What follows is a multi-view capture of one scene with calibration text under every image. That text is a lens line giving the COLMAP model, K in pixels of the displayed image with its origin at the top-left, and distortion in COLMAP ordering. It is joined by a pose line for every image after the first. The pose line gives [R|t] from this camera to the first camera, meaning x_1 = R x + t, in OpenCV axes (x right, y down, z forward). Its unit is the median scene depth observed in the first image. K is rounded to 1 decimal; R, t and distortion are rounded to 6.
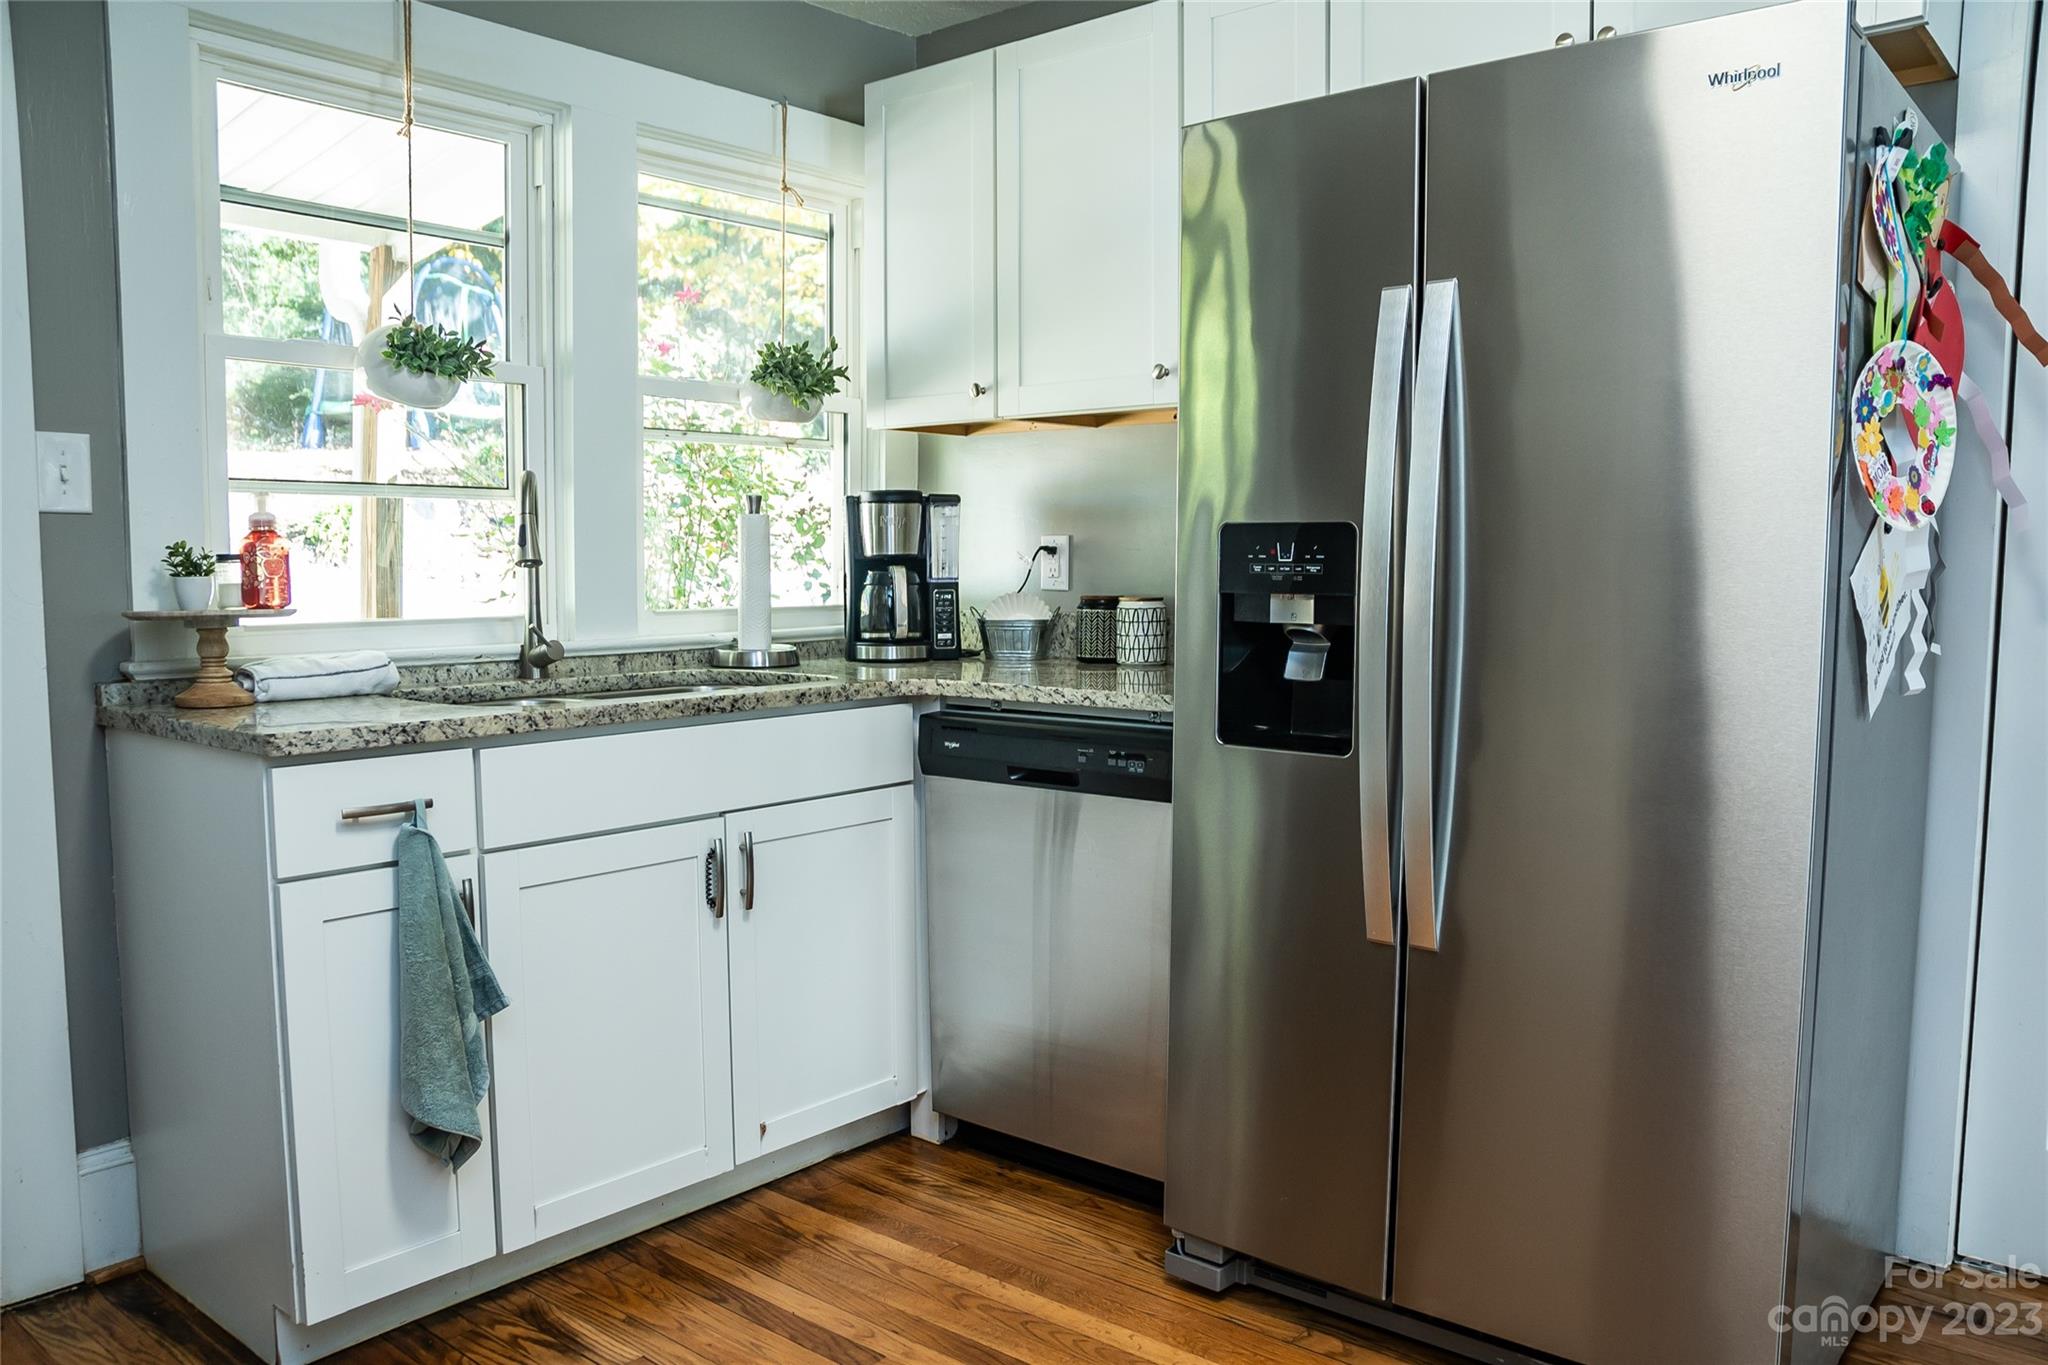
lens RADIAL K [[1547.2, 0, 1023.0], [0, 1547.2, 689.3], [0, 0, 1]] dist [-0.081547, 0.028703]
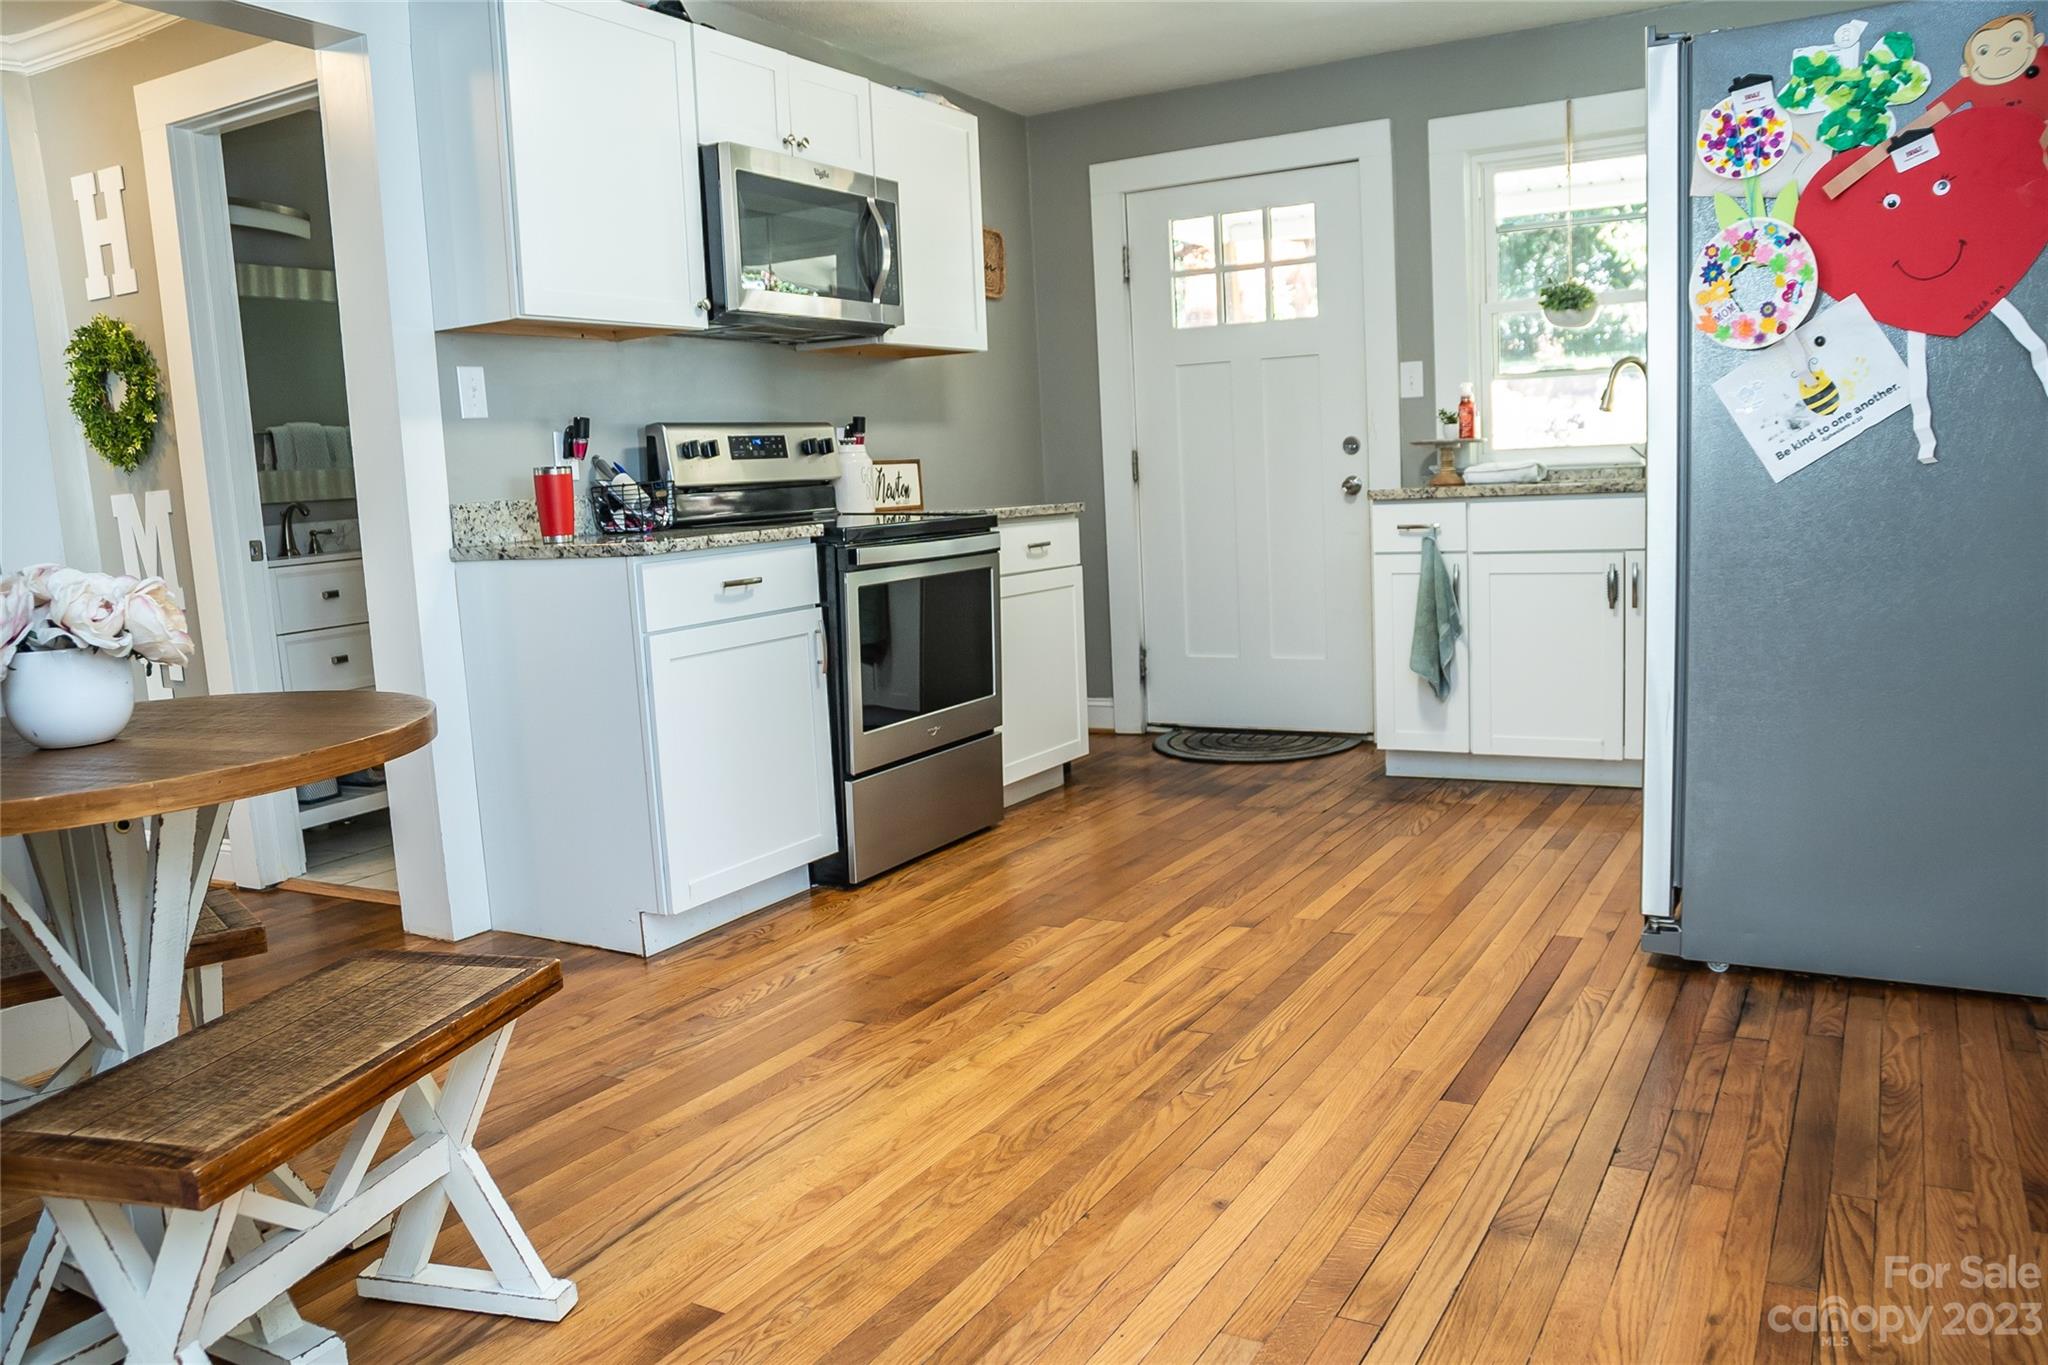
lens RADIAL K [[1547.2, 0, 1022.7], [0, 1547.2, 685.0], [0, 0, 1]] dist [-0.081547, 0.028703]
pose [[0.177409, 0.122366, -0.976500, 1.602330], [-0.036980, 0.992368, 0.117636, 0.061279], [0.983442, 0.015241, 0.180580, 0.027311]]
